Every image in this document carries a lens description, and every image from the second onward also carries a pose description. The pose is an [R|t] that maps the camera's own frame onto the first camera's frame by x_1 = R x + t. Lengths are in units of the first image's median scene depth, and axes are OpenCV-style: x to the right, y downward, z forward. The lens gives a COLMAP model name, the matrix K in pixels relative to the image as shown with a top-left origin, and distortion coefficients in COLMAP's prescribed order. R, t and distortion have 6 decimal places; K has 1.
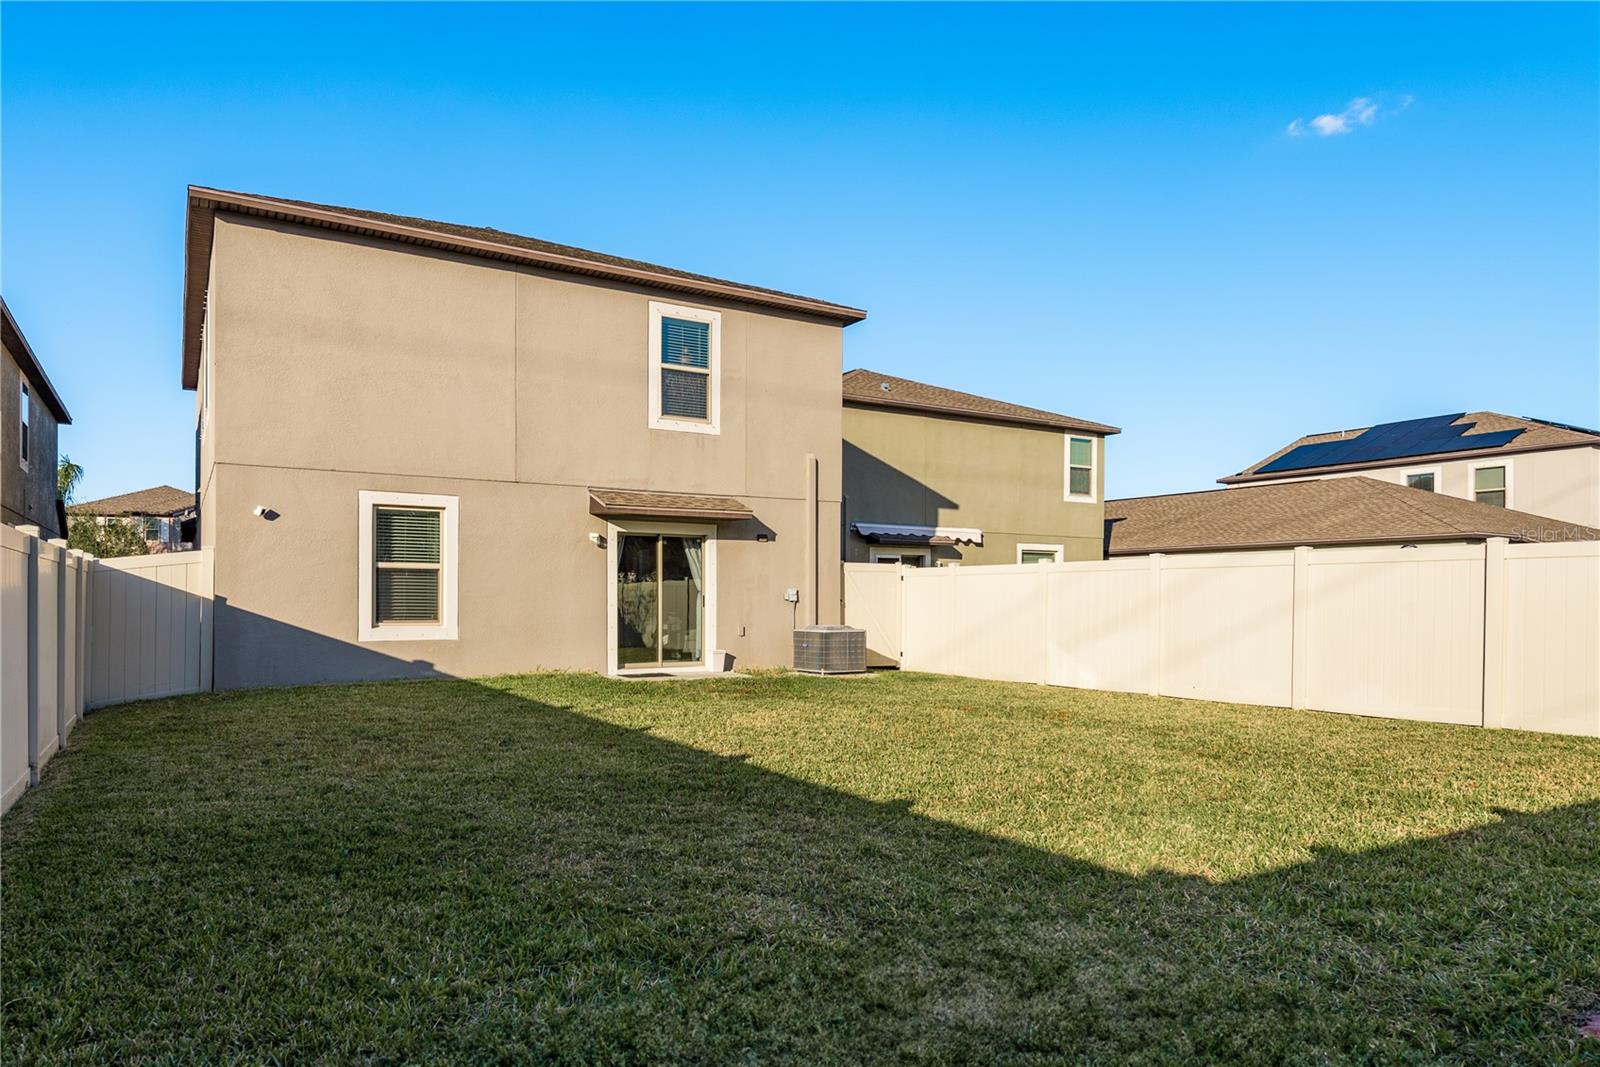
lens RADIAL K [[964.5, 0, 757.2], [0, 964.5, 597.0], [0, 0, 1]] dist [0.001631, -0.000102]
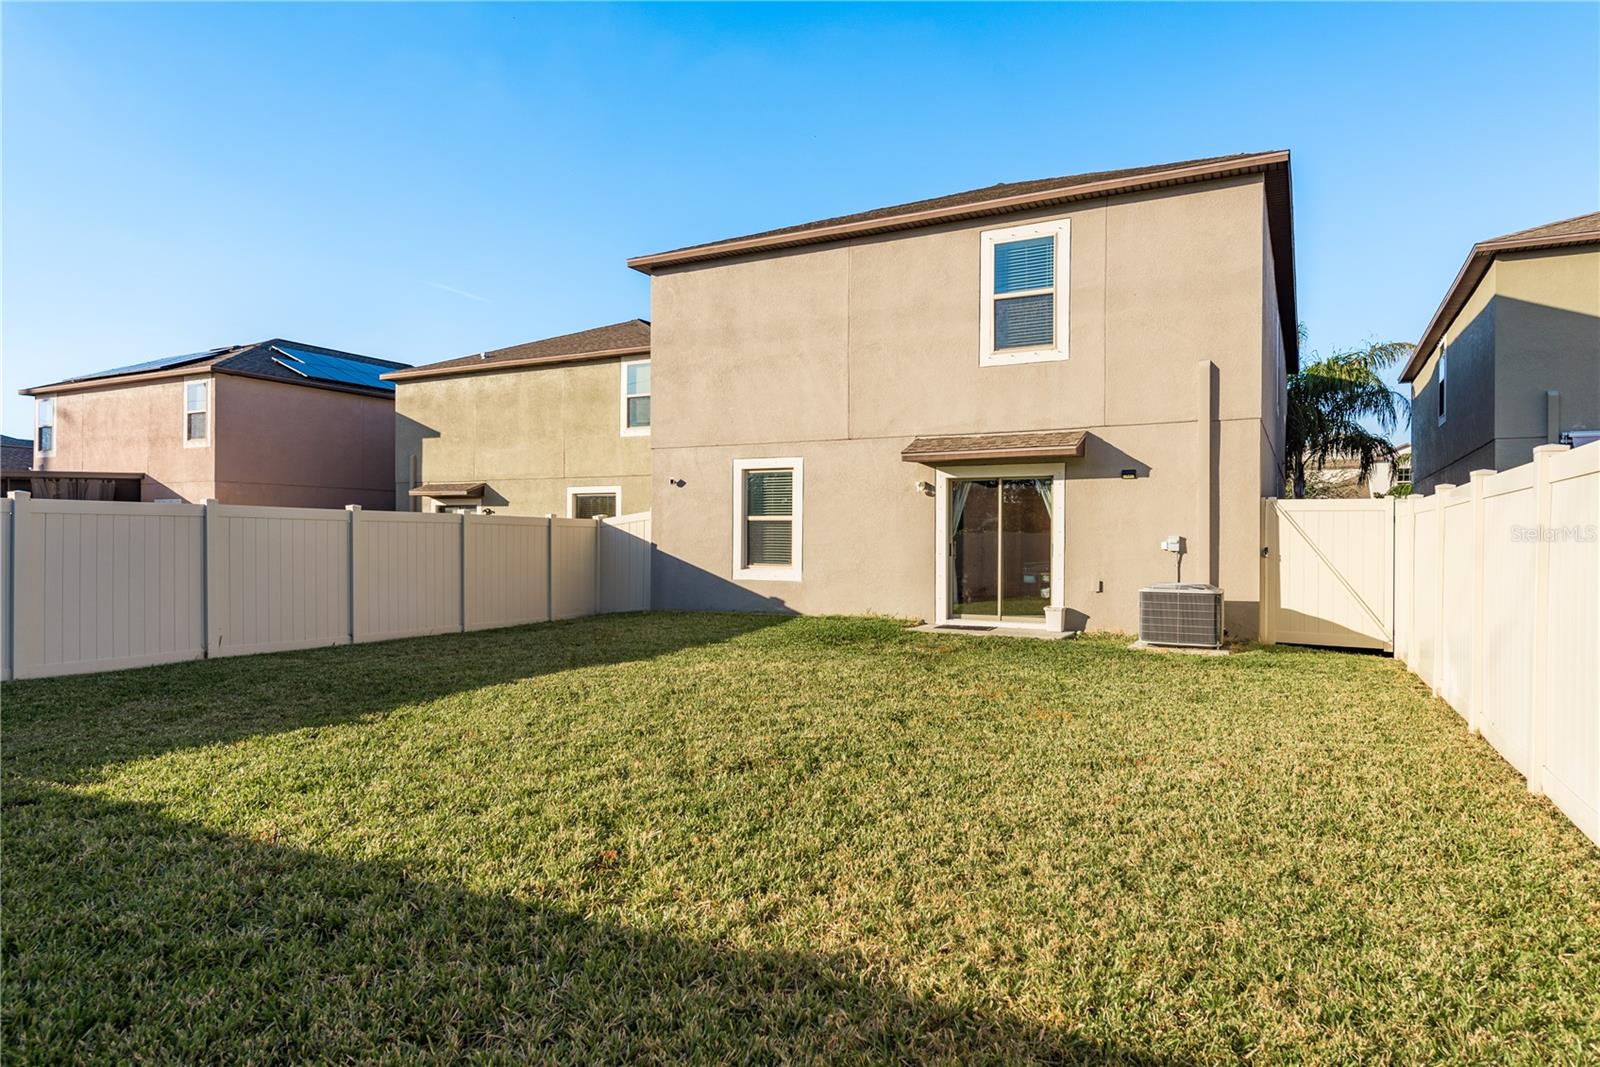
lens RADIAL K [[963.2, 0, 800.4], [0, 963.2, 534.5], [0, 0, 1]] dist [-0.008210, -0.000306]
pose [[0.525728, -0.004748, -0.850640, 0.597660], [-0.002276, 0.999973, -0.006988, -0.003392], [0.850650, 0.005610, 0.525703, 0.354188]]
